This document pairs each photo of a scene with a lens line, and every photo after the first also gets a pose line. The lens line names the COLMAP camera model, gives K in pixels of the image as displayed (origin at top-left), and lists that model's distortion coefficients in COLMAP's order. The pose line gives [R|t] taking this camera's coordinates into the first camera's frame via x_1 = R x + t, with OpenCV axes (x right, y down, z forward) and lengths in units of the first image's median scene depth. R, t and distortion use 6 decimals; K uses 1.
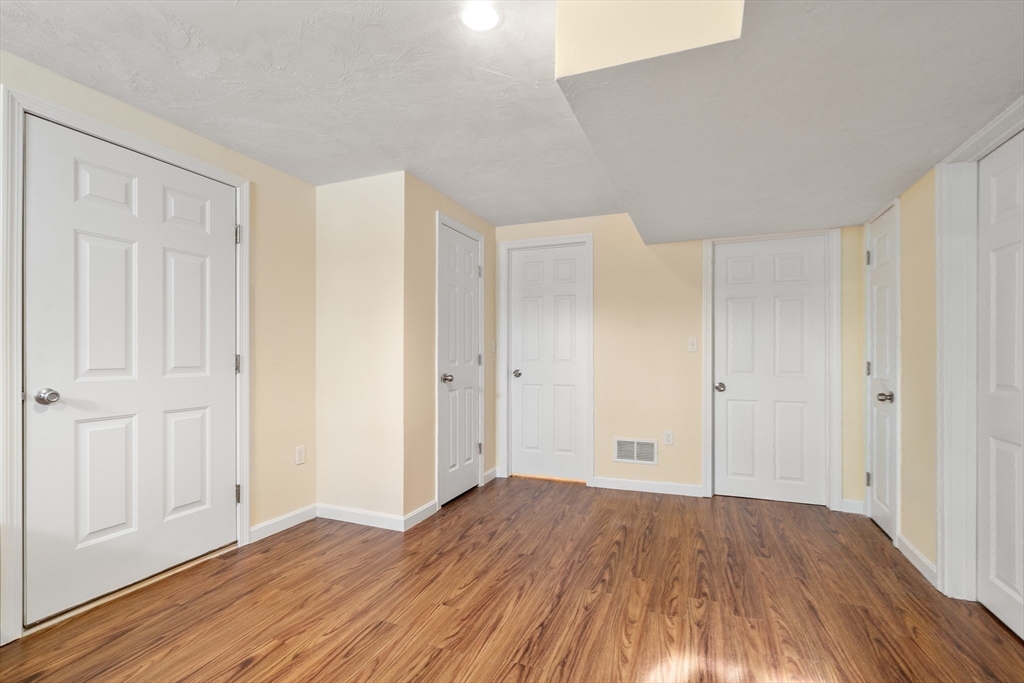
lens RADIAL K [[473.5, 0, 512.9], [0, 473.5, 345.2], [0, 0, 1]] dist [0.001435, 0.000253]
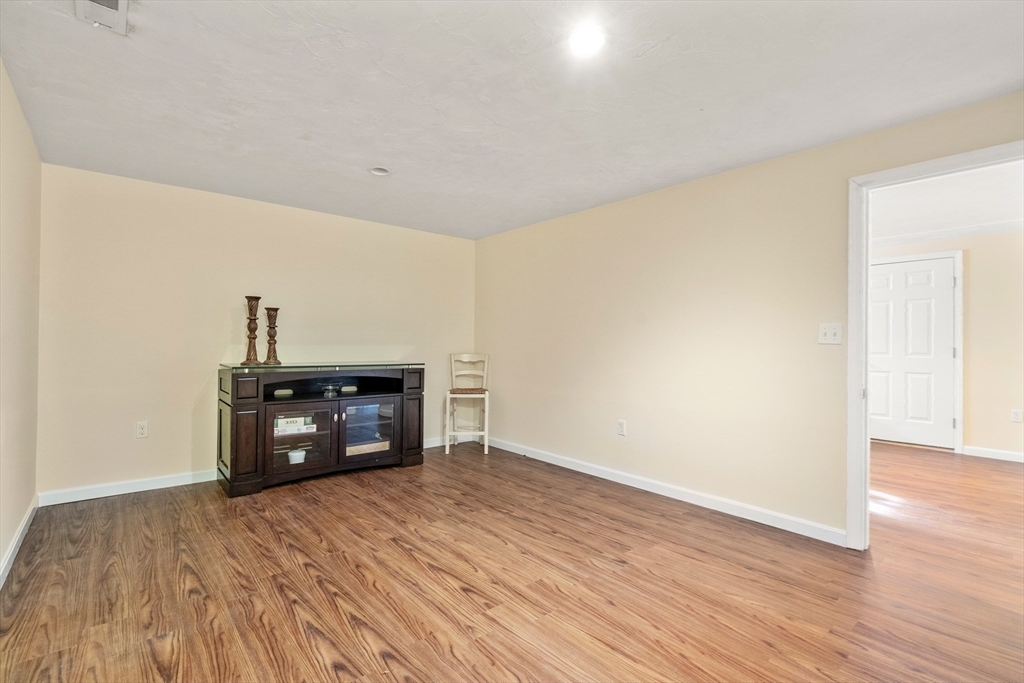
lens RADIAL K [[473.5, 0, 512.6], [0, 473.5, 342.8], [0, 0, 1]] dist [0.001435, 0.000253]
pose [[-0.477097, -0.011339, -0.878778, 1.855112], [-0.000948, 0.999923, -0.012387, 0.025461], [0.878850, -0.005077, -0.477071, 0.374440]]
